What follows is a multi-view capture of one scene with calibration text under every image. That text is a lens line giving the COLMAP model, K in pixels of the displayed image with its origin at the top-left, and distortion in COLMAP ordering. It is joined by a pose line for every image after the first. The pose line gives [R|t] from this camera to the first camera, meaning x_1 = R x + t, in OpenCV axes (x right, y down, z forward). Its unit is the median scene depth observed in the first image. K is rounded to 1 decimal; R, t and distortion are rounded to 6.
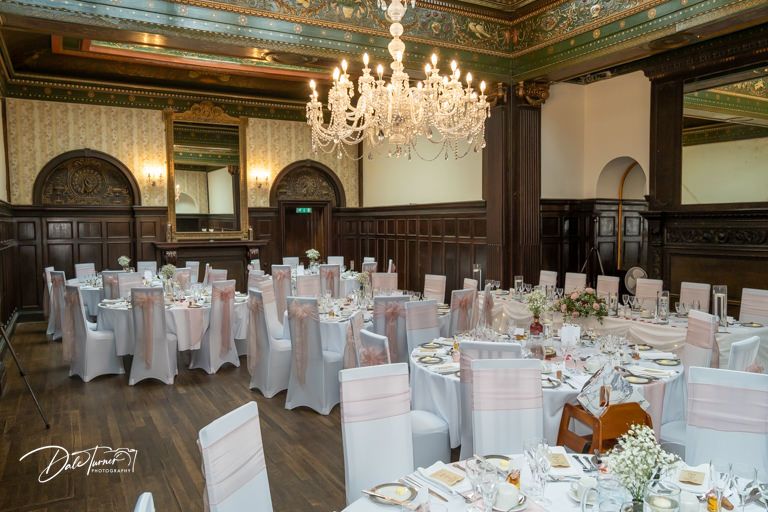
lens RADIAL K [[605.5, 0, 384.0], [0, 605.5, 256.0], [0, 0, 1]] dist [0.000255, -0.000993]
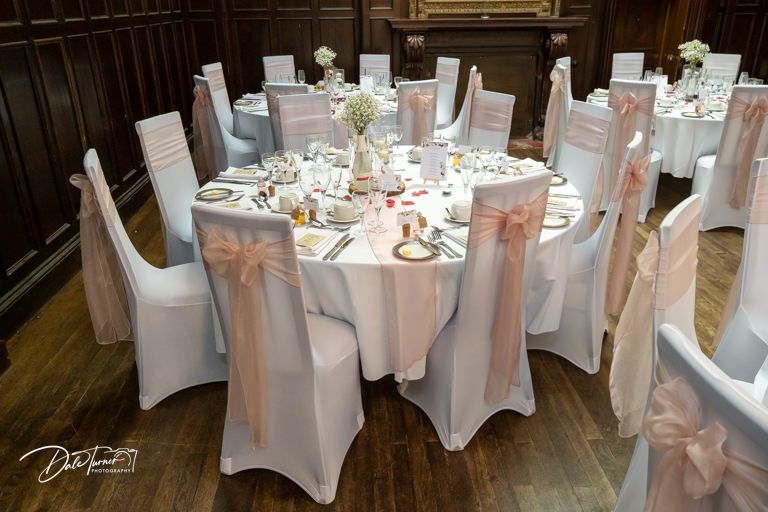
lens RADIAL K [[605.5, 0, 384.0], [0, 605.5, 256.0], [0, 0, 1]] dist [0.000255, -0.000993]
pose [[0.908359, 0.165743, -0.383944, -0.137744], [-0.021372, 0.935306, 0.353194, -0.016646], [0.417645, -0.312621, 0.853136, 0.483795]]
